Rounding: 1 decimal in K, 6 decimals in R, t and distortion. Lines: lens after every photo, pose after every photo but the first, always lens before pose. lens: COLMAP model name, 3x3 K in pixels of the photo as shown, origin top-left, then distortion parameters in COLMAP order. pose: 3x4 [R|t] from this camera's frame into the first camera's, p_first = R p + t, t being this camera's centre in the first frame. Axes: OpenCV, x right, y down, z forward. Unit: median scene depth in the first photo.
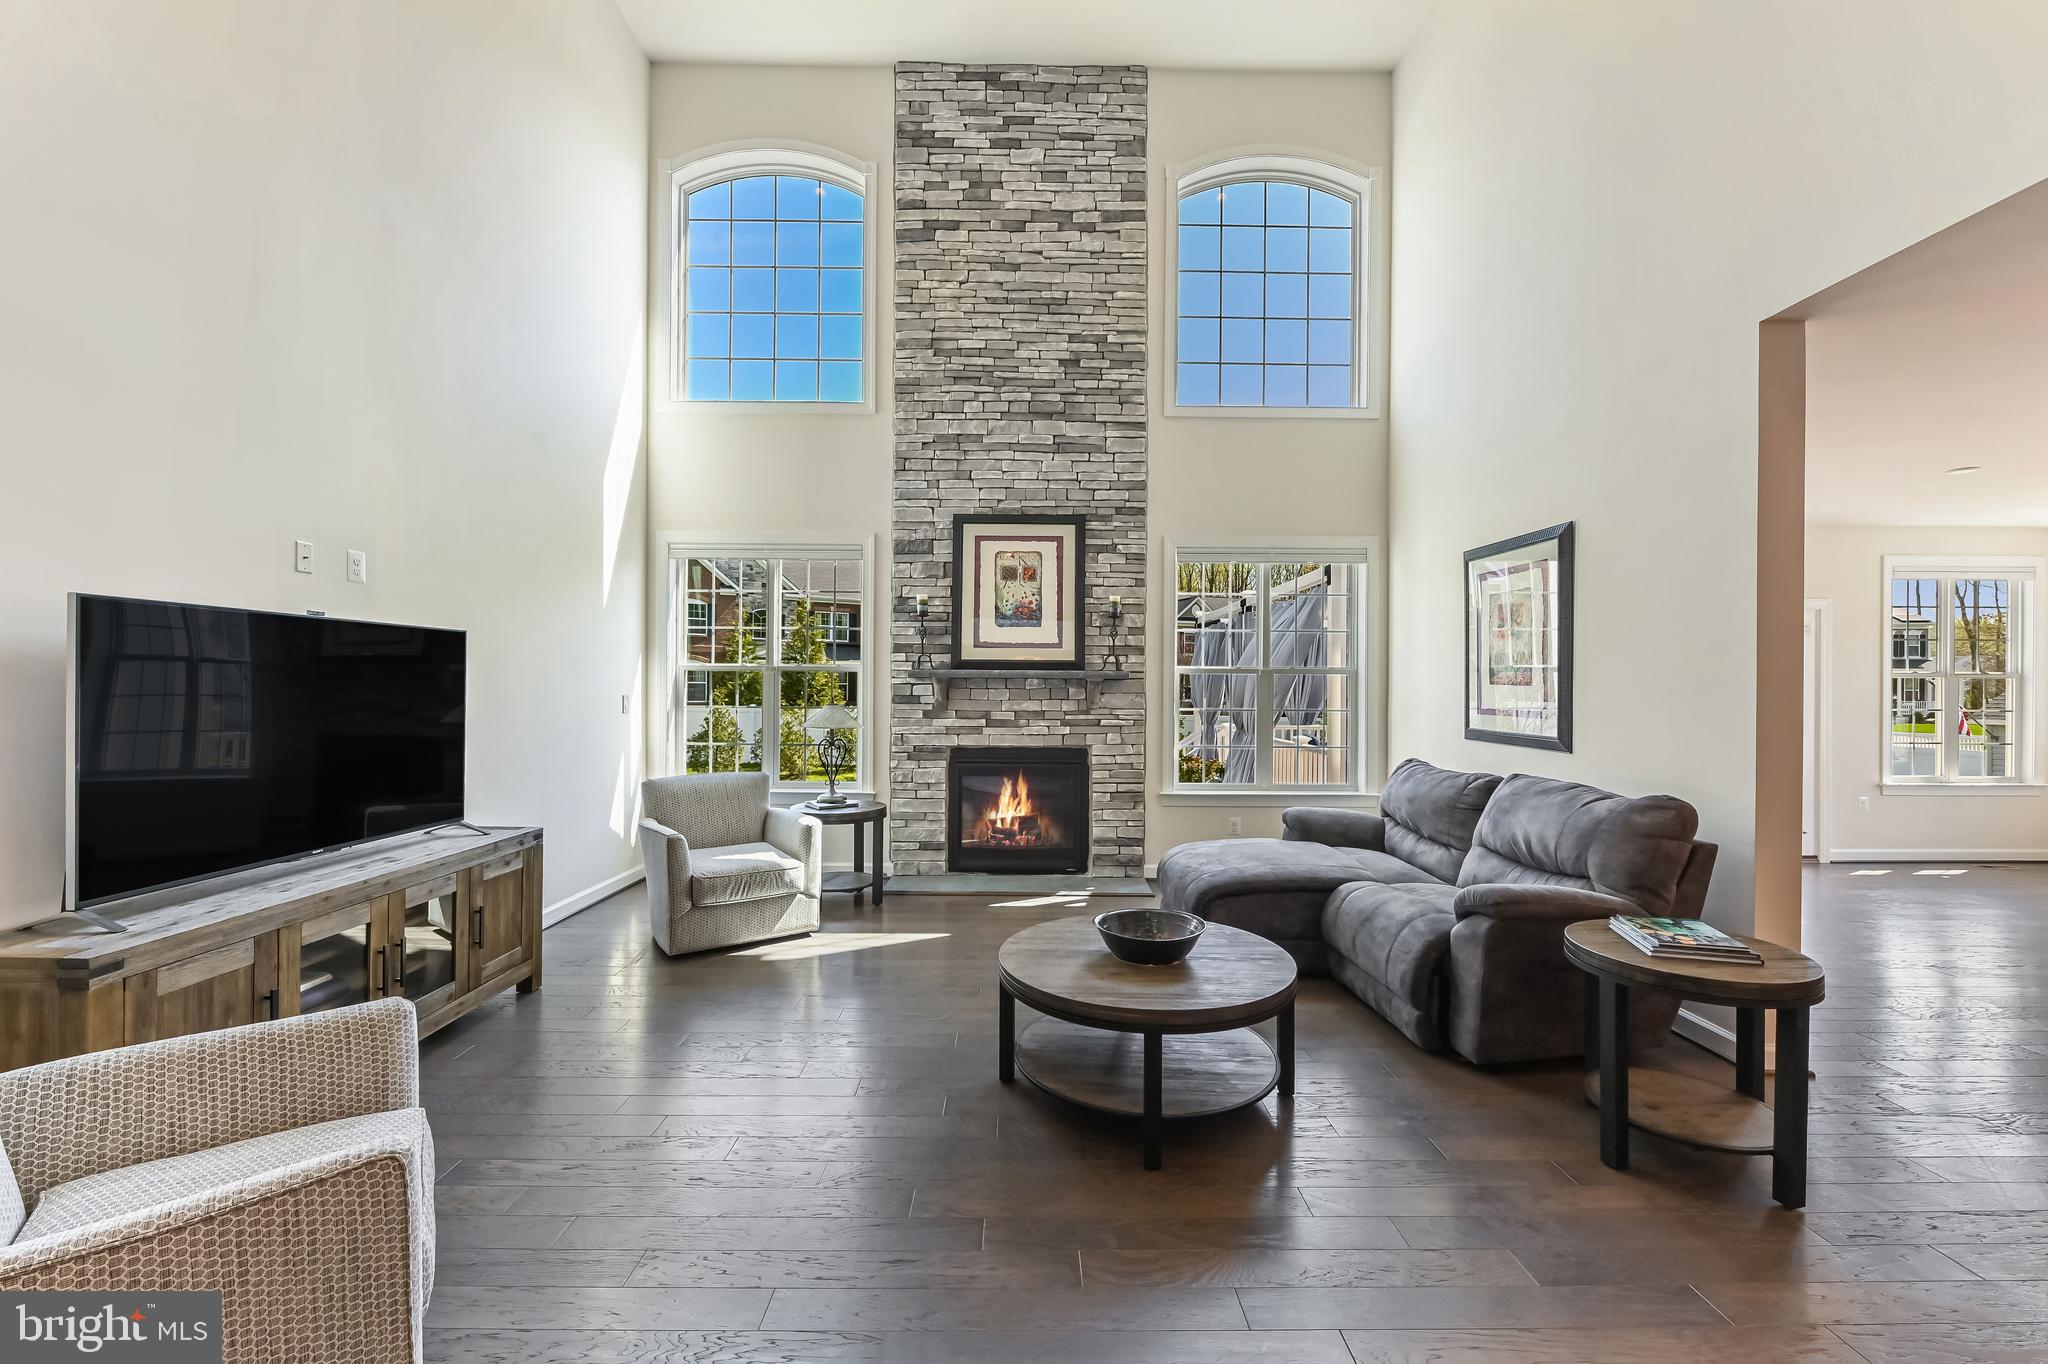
lens RADIAL K [[816.8, 0, 1026.7], [0, 816.8, 689.5], [0, 0, 1]] dist [-0.002384, -0.000289]
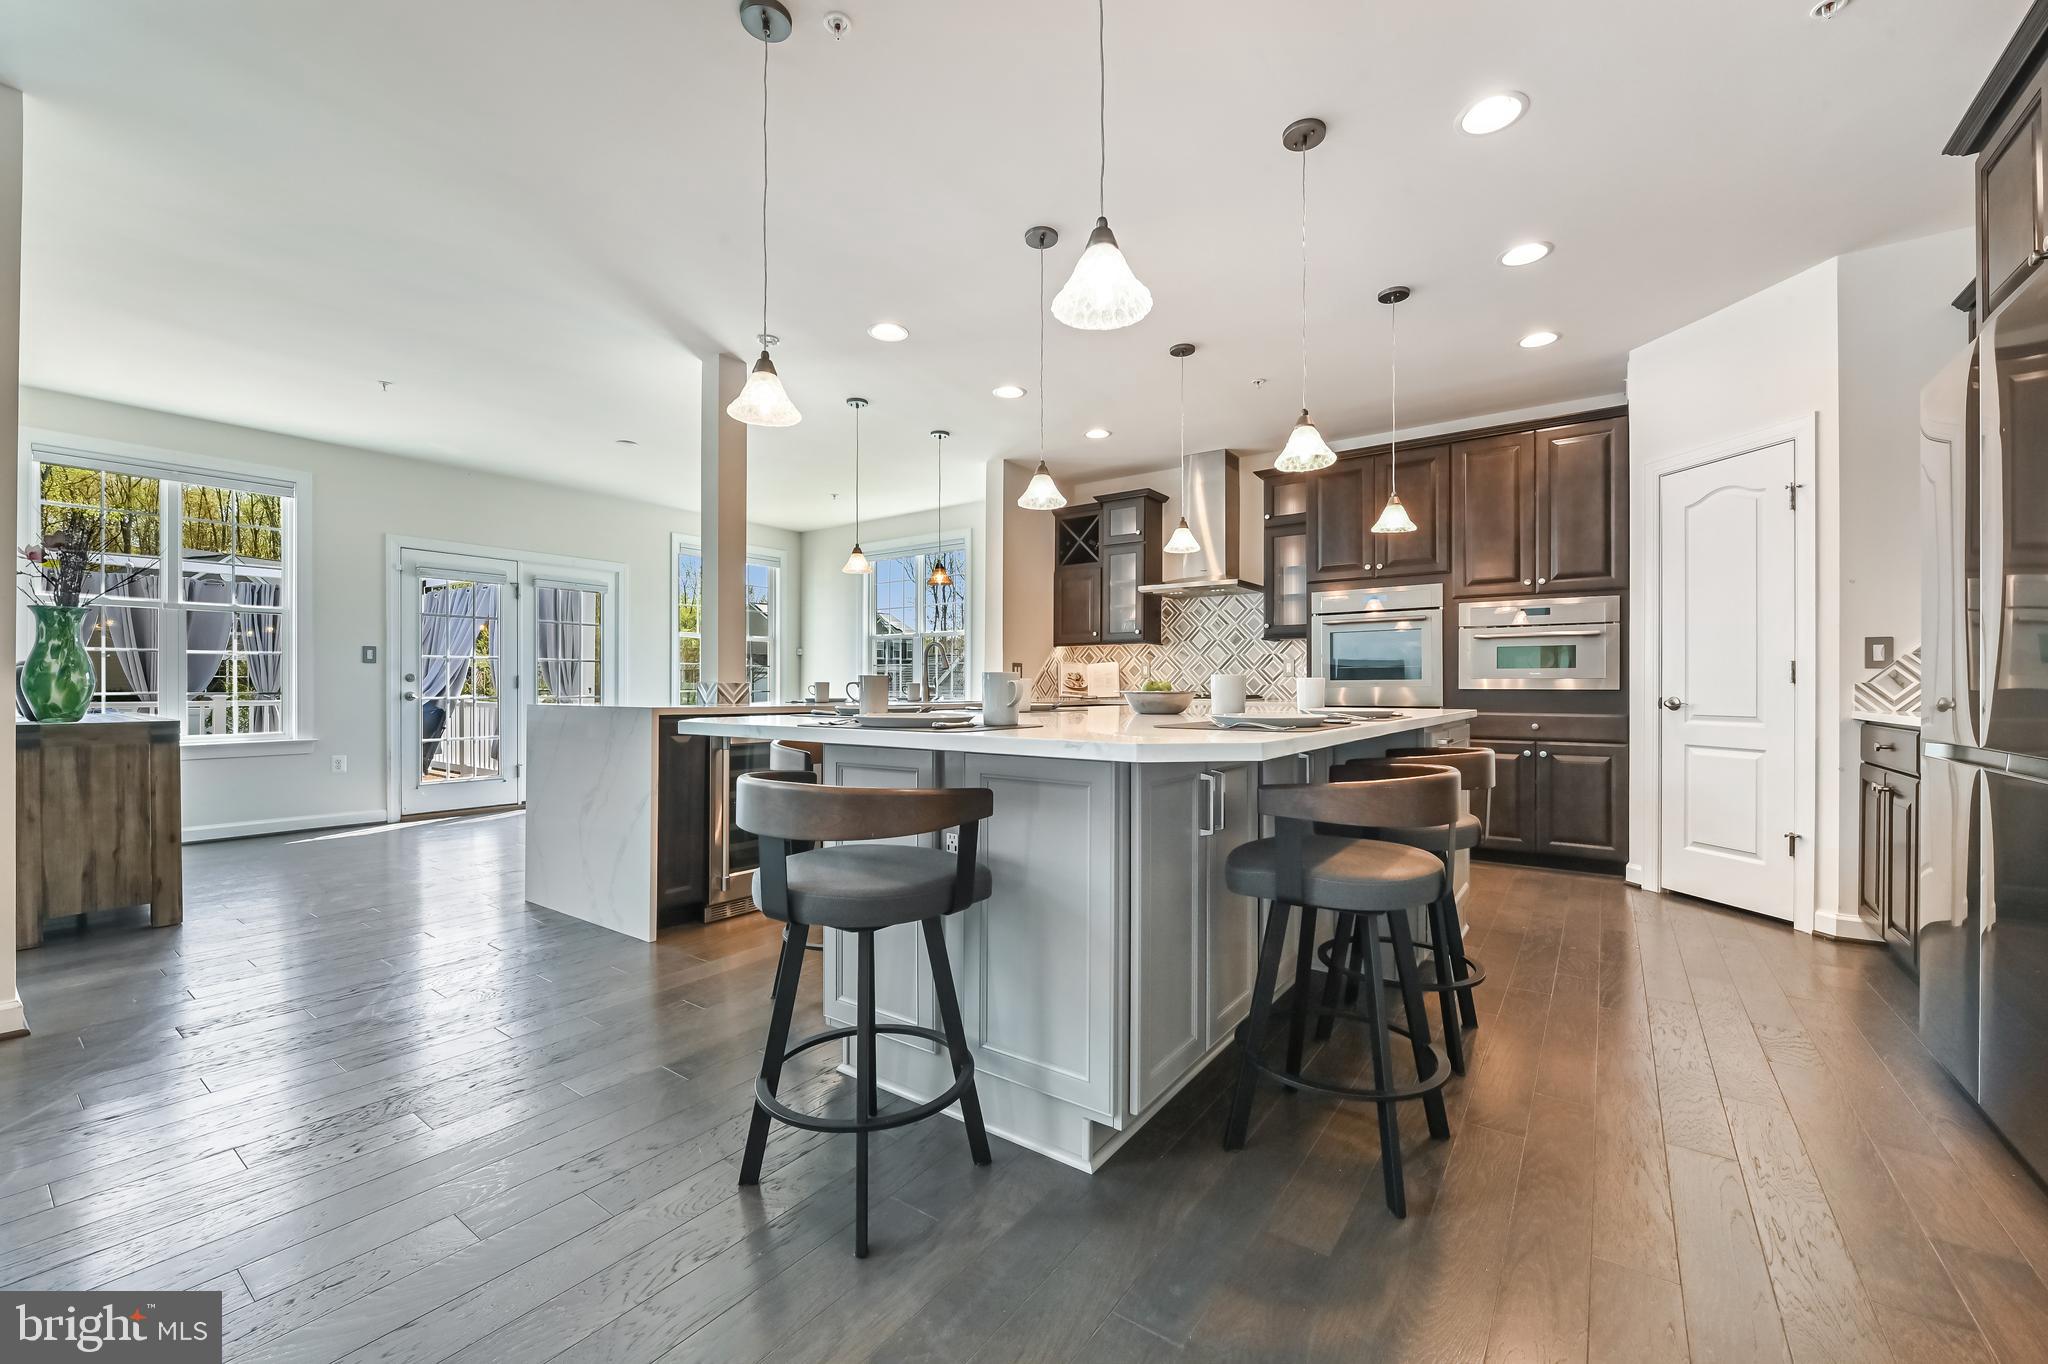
lens RADIAL K [[816.8, 0, 1026.7], [0, 816.8, 689.5], [0, 0, 1]] dist [-0.002384, -0.000289]
pose [[0.590729, -0.006151, 0.806847, 0.455963], [0.002449, 0.999980, 0.005830, 0.066204], [-0.806866, -0.001468, 0.590732, -0.130364]]
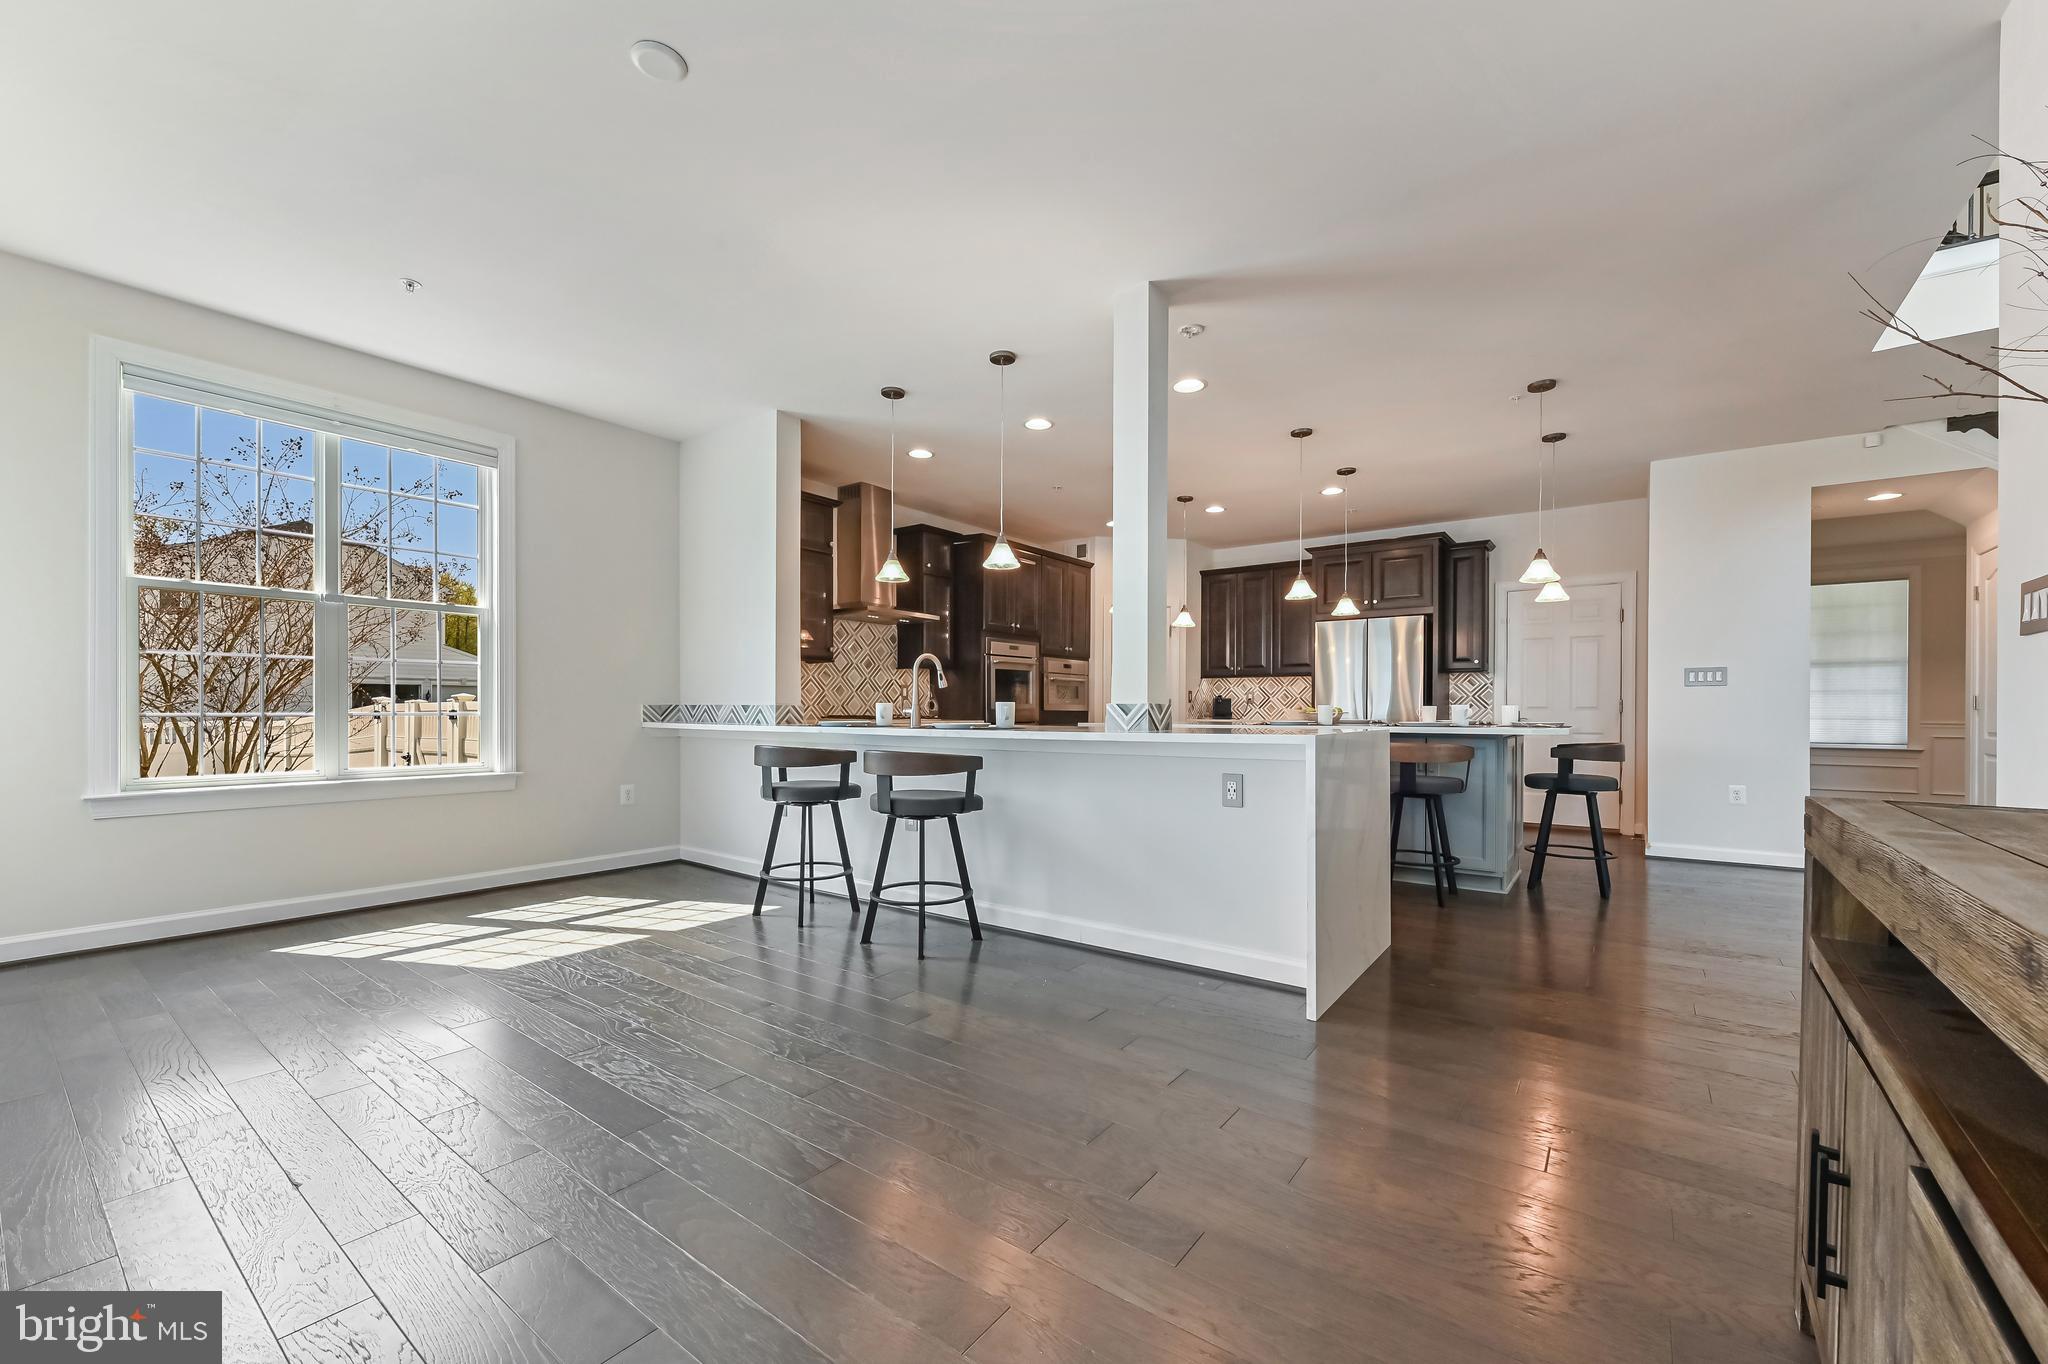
lens RADIAL K [[808.6, 0, 1031.4], [0, 808.6, 707.3], [0, 0, 1]] dist [-0.002776, -0.000276]
pose [[-0.799511, -0.006491, 0.600616, 0.605224], [-0.008055, 0.999968, 0.000085, 0.066639], [-0.600597, -0.004770, -0.799537, 1.024944]]
